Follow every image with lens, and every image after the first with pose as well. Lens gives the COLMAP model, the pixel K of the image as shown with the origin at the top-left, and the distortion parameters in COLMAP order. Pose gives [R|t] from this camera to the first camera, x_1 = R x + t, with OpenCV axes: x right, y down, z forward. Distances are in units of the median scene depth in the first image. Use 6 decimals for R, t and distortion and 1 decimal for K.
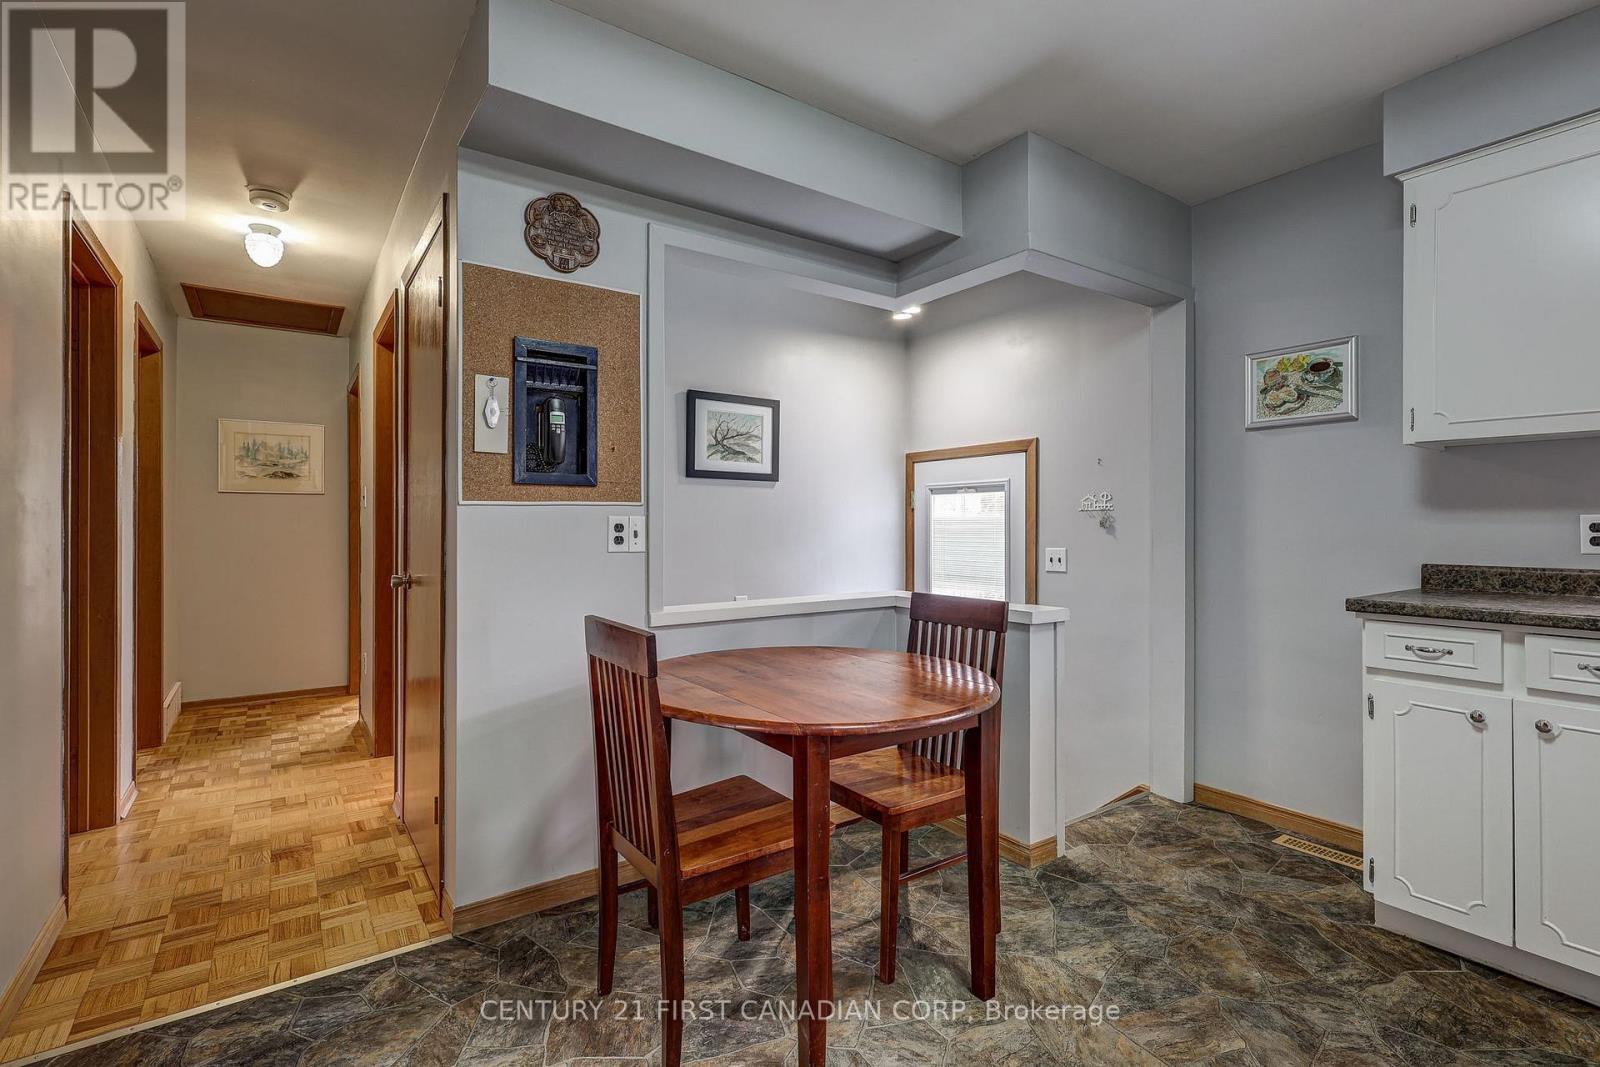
lens RADIAL K [[746.3, 0, 781.2], [0, 746.3, 519.2], [0, 0, 1]] dist [-0.007566, 0.001915]
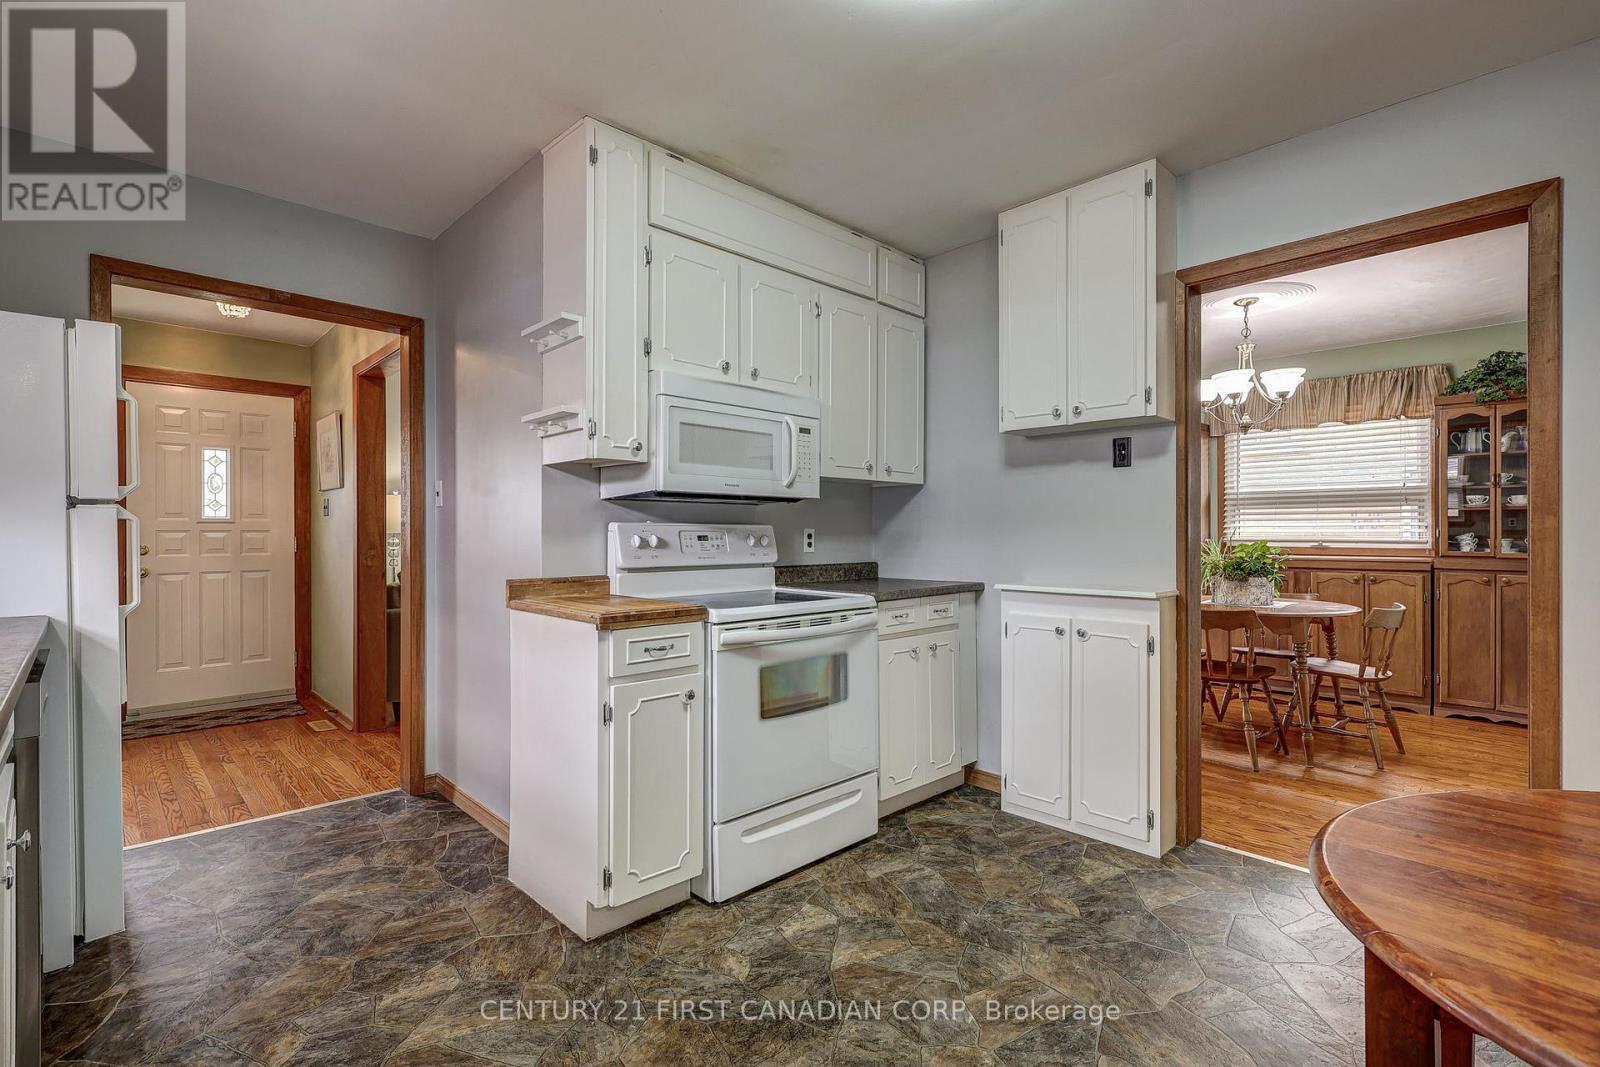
lens RADIAL K [[746.3, 0, 794.5], [0, 746.3, 535.9], [0, 0, 1]] dist [-0.007566, 0.001915]
pose [[-0.985293, 0.002921, -0.170850, 0.556694], [0.003651, 0.999985, -0.003959, 0.008827], [0.170836, -0.004524, -0.985289, 1.056441]]
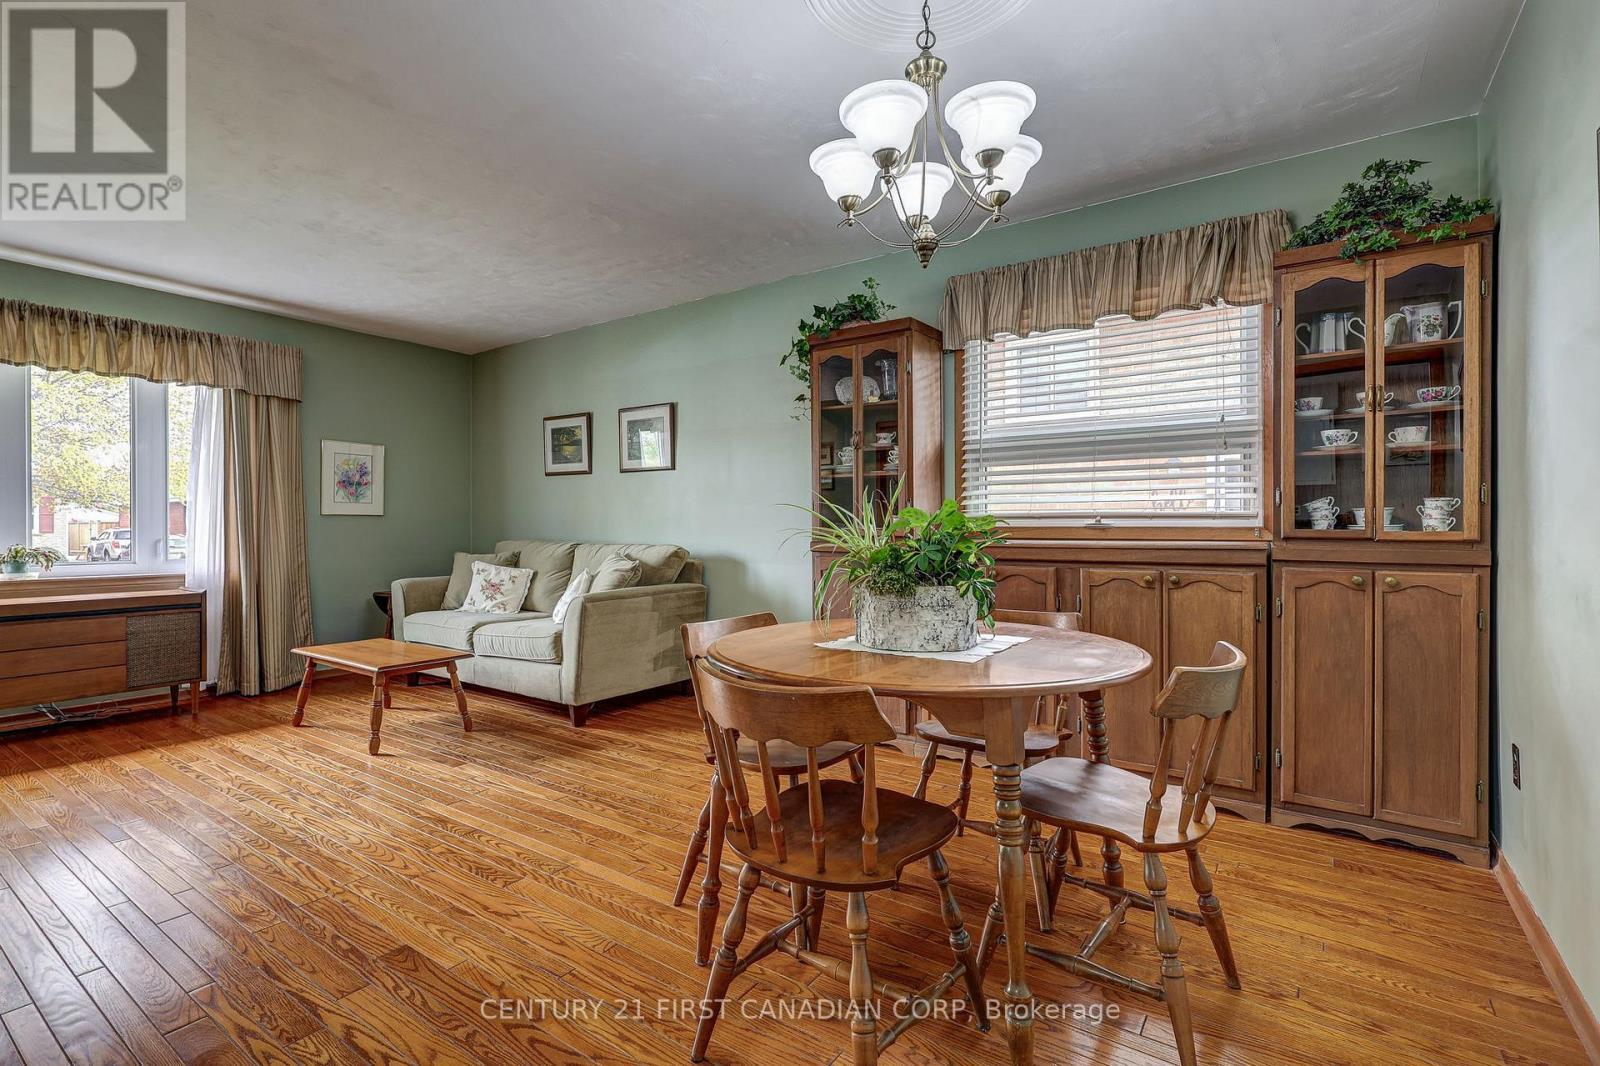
lens RADIAL K [[746.3, 0, 803.4], [0, 746.3, 530.4], [0, 0, 1]] dist [-0.007566, 0.001915]
pose [[-0.931871, 0.002887, -0.362778, -0.399822], [0.003861, 0.999991, -0.001960, 0.048084], [0.362769, -0.003227, -0.931873, 0.183924]]
